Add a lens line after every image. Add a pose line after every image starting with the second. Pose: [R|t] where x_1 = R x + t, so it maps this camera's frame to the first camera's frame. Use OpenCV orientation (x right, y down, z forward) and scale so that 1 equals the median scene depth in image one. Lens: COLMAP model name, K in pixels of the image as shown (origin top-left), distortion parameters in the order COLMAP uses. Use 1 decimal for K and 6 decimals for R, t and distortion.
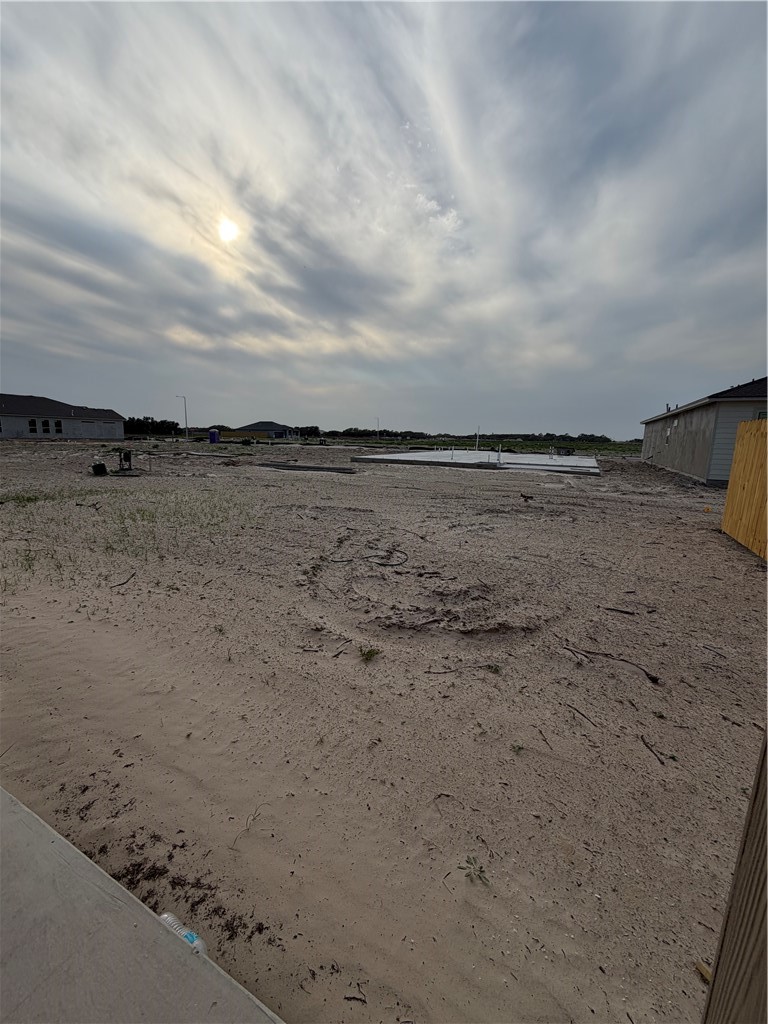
lens RADIAL K [[408.5, 0, 380.8], [0, 408.5, 510.5], [0, 0, 1]] dist [0.000844, 0.000174]
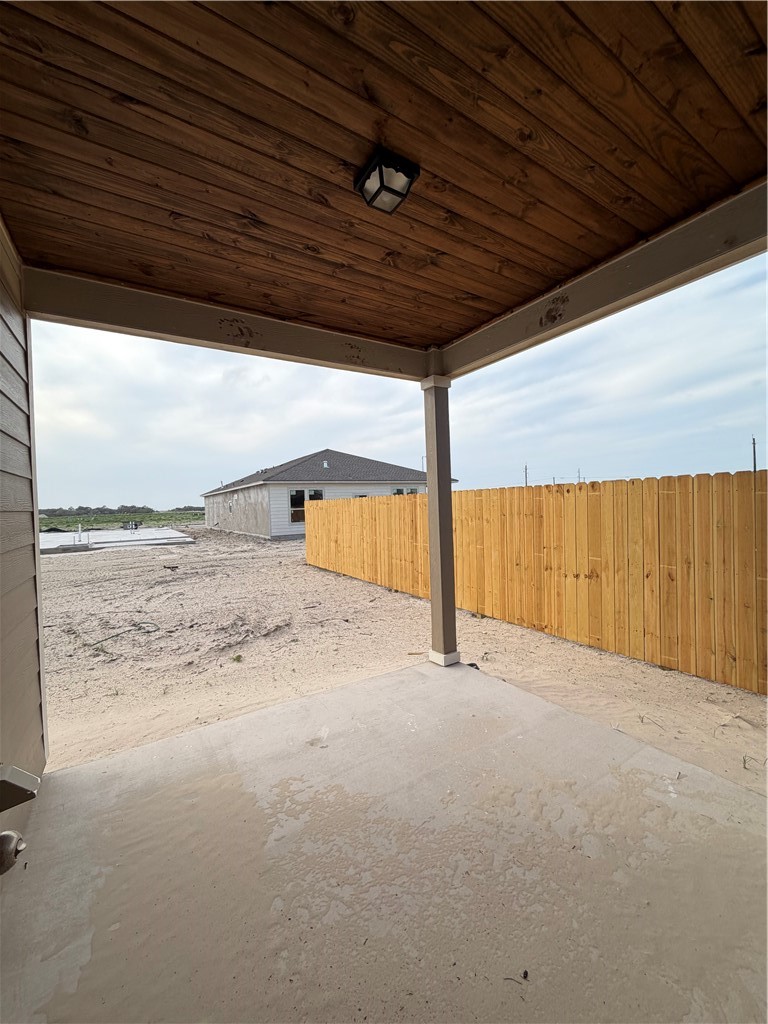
lens RADIAL K [[408.5, 0, 386.8], [0, 408.5, 513.3], [0, 0, 1]] dist [0.000844, 0.000174]
pose [[0.513455, -0.062456, 0.855841, -0.697053], [0.199684, 0.978665, -0.048380, -0.012803], [-0.834560, 0.195738, 0.514972, -0.297060]]
